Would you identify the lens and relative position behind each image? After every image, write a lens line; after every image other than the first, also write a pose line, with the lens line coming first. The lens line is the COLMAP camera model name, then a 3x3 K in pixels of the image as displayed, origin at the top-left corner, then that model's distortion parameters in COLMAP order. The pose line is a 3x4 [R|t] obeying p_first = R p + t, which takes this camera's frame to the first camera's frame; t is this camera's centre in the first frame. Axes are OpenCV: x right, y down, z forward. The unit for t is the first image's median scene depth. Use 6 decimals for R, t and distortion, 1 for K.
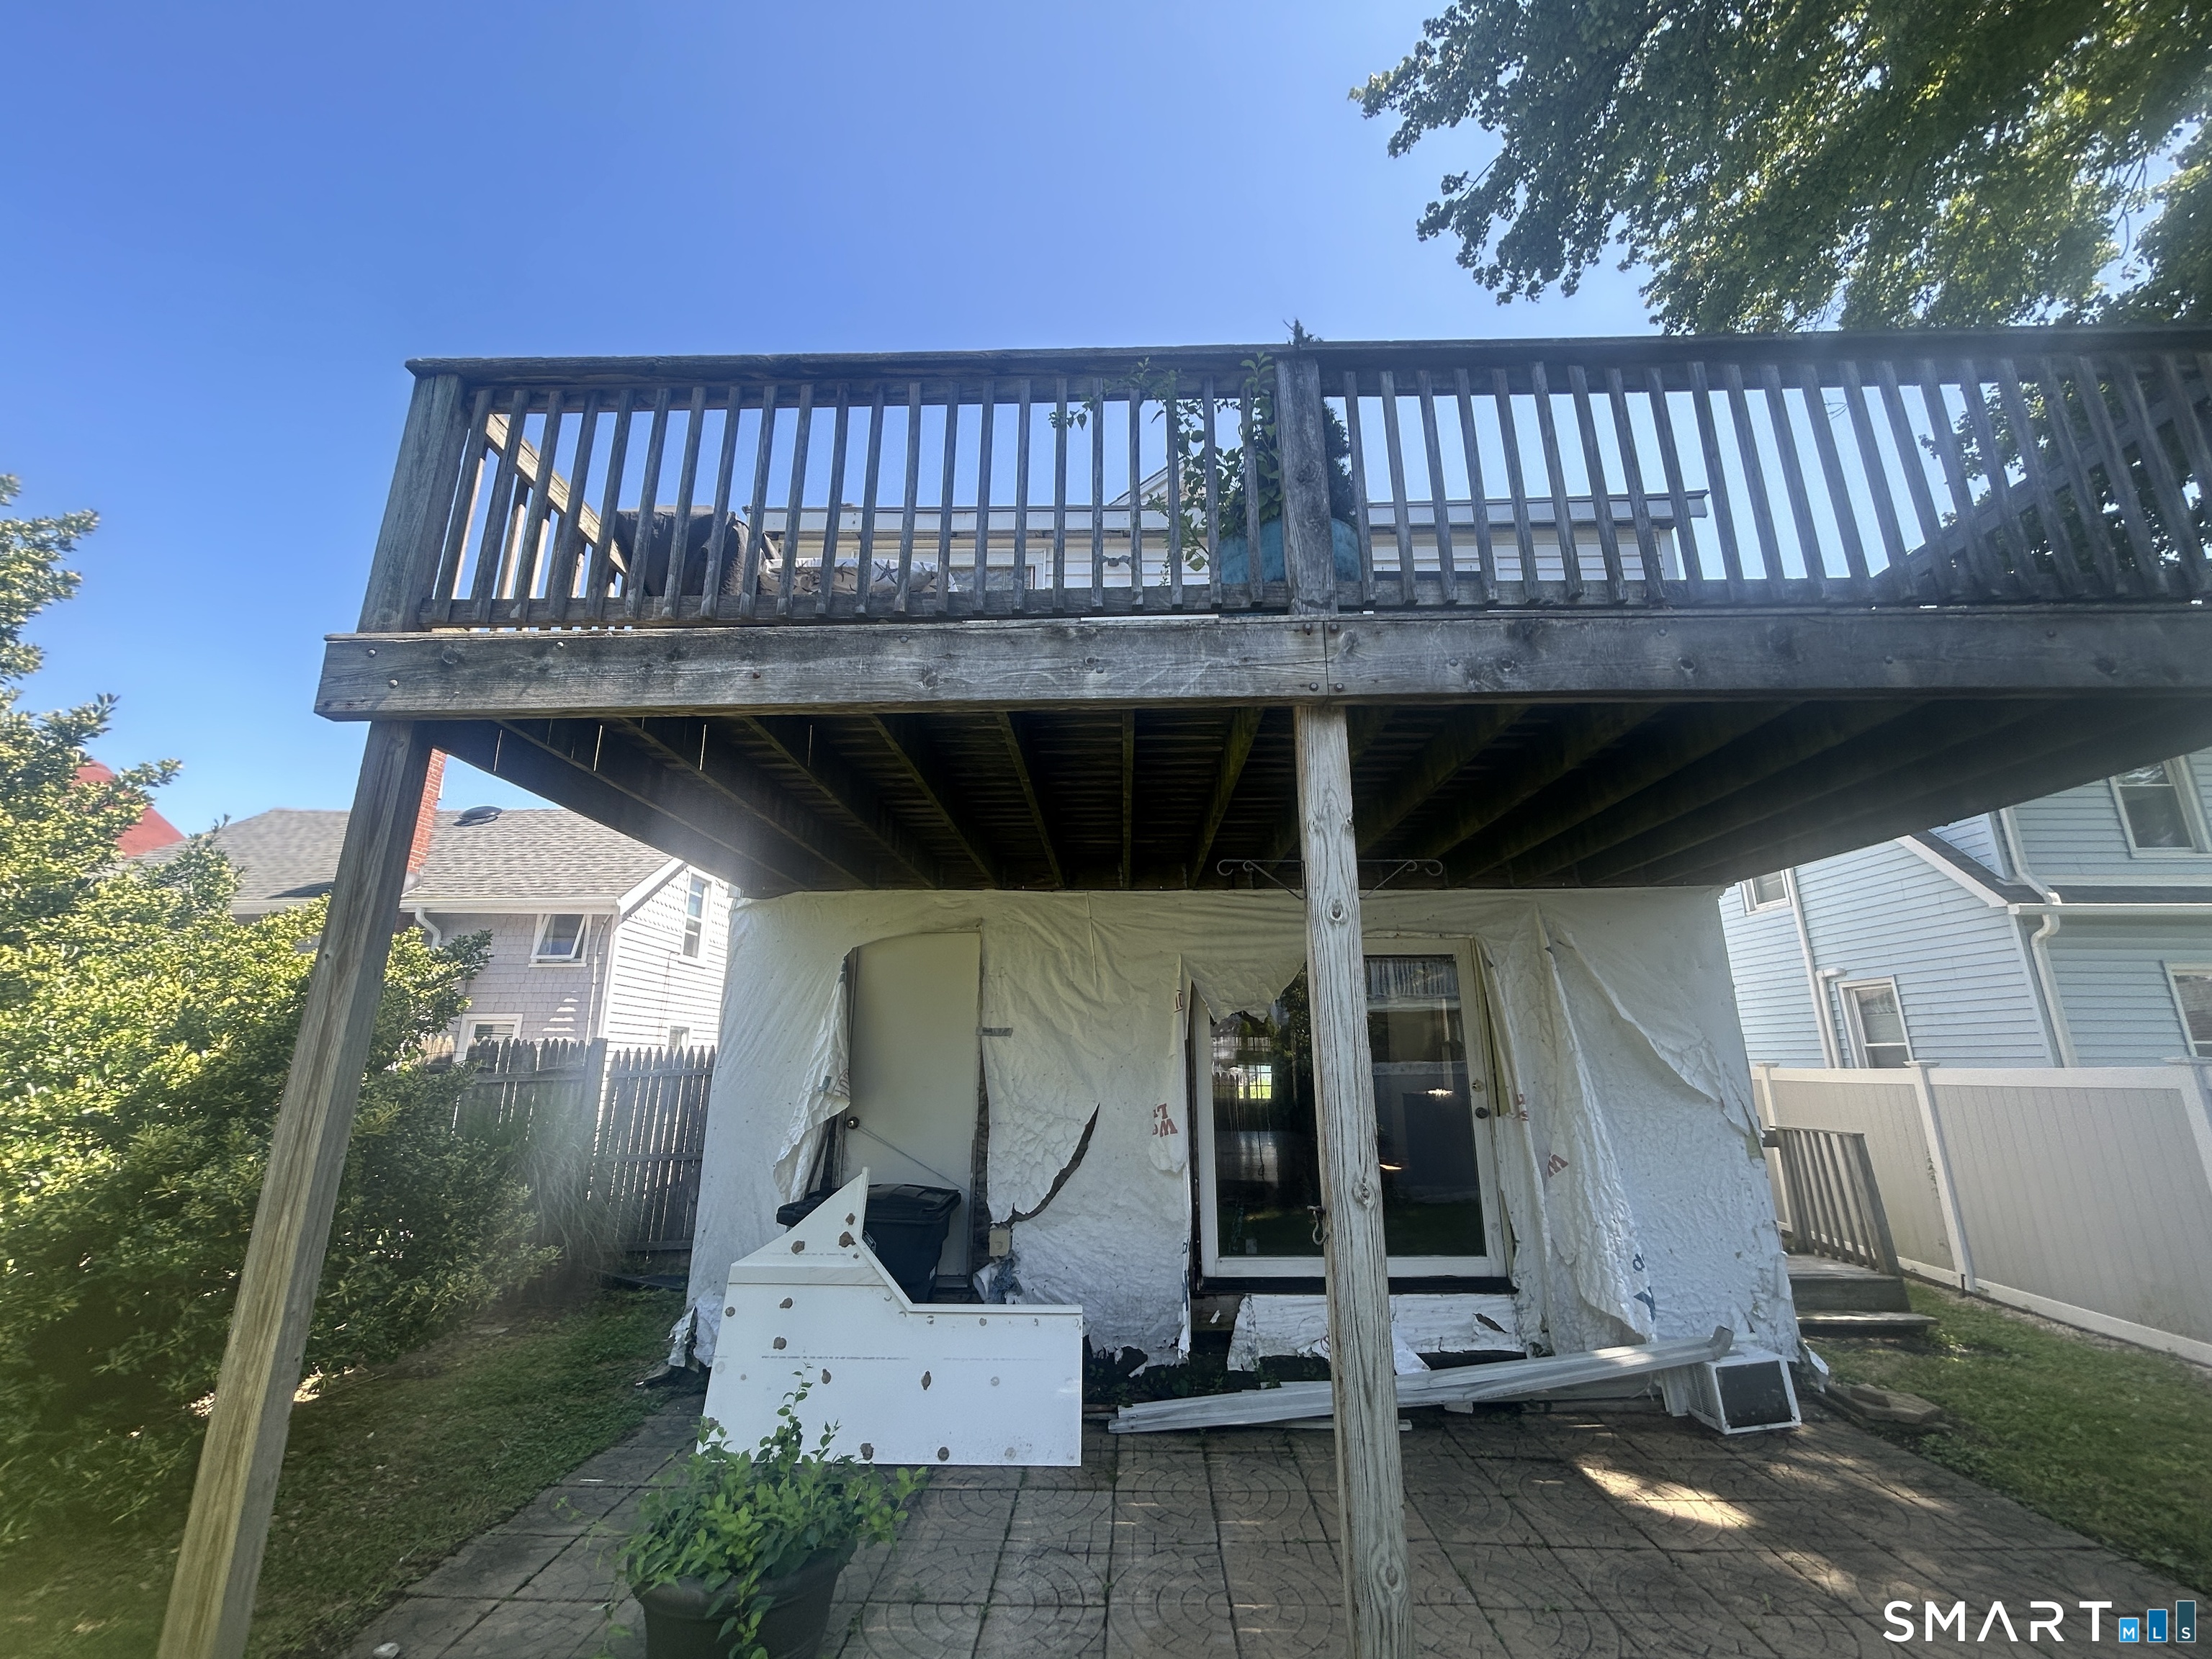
lens RADIAL K [[885.2, 0, 1106.0], [0, 885.2, 829.5], [0, 0, 1]] dist [-0.000779, 0.000745]
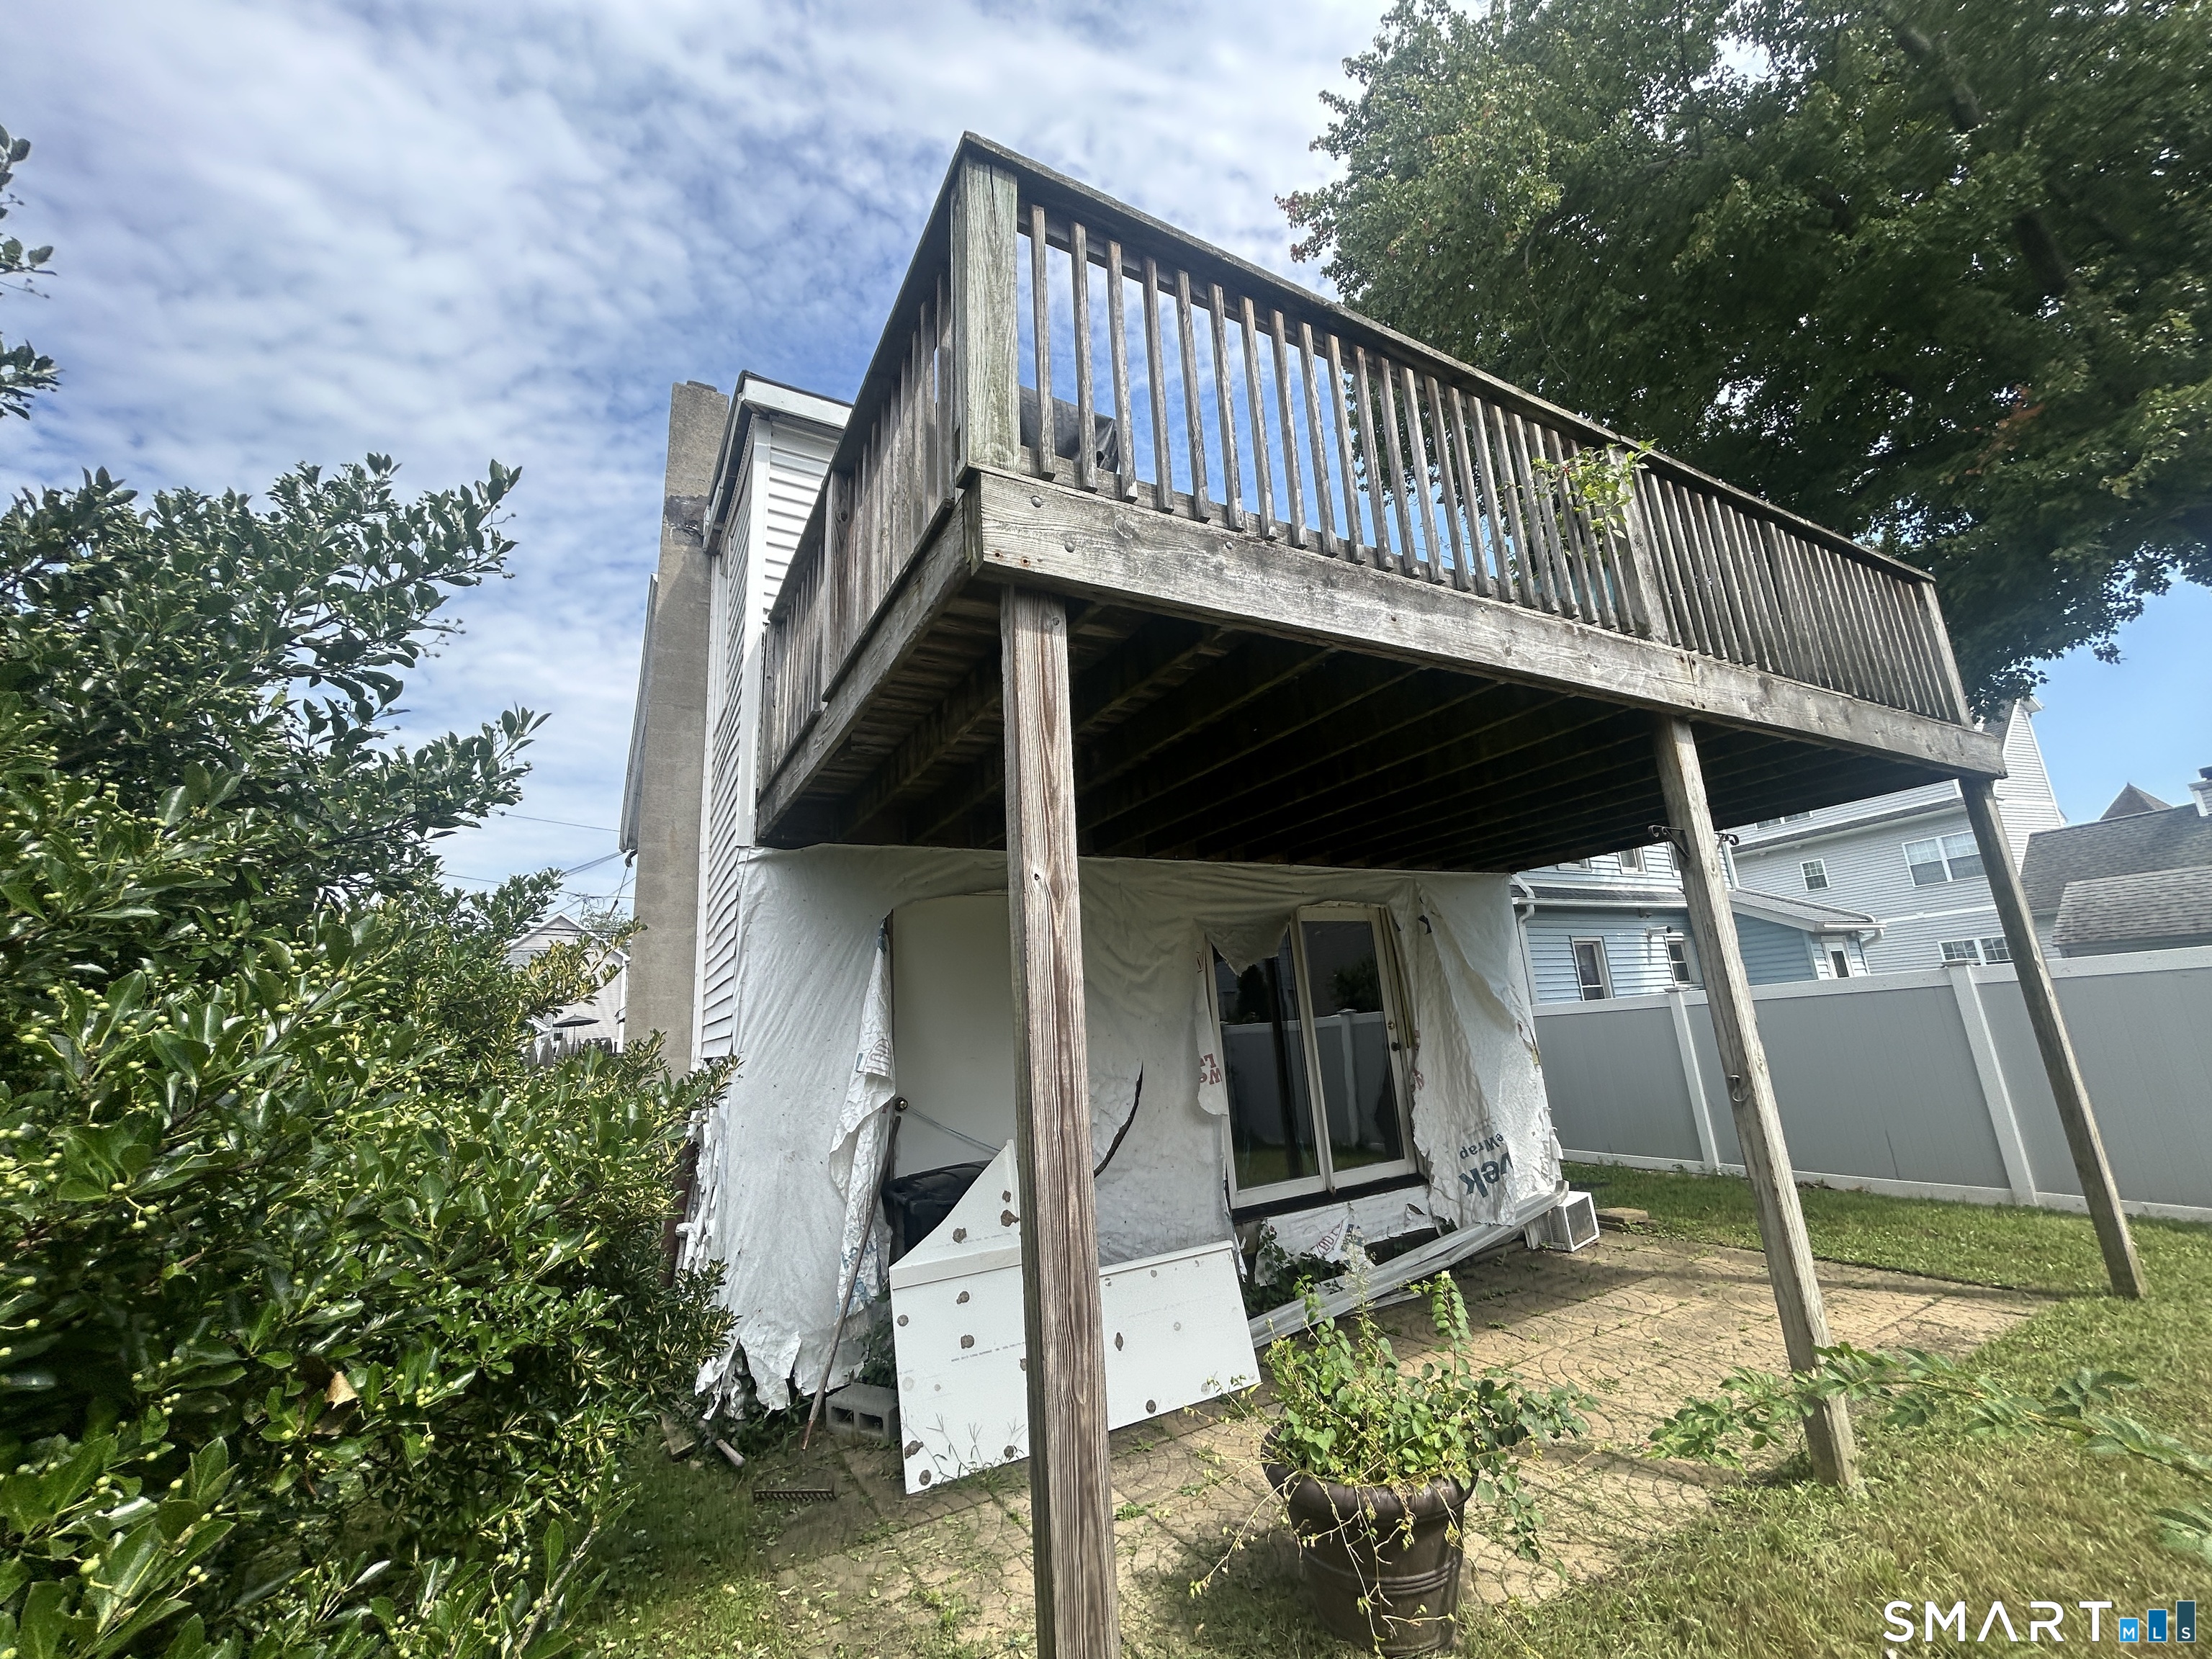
lens RADIAL K [[885.2, 0, 1106.0], [0, 885.2, 829.5], [0, 0, 1]] dist [-0.000779, 0.000745]
pose [[0.858462, 0.059625, 0.509399, -0.701439], [-0.064801, 0.997869, -0.007595, 0.058964], [-0.508767, -0.026490, 0.860497, 0.164419]]
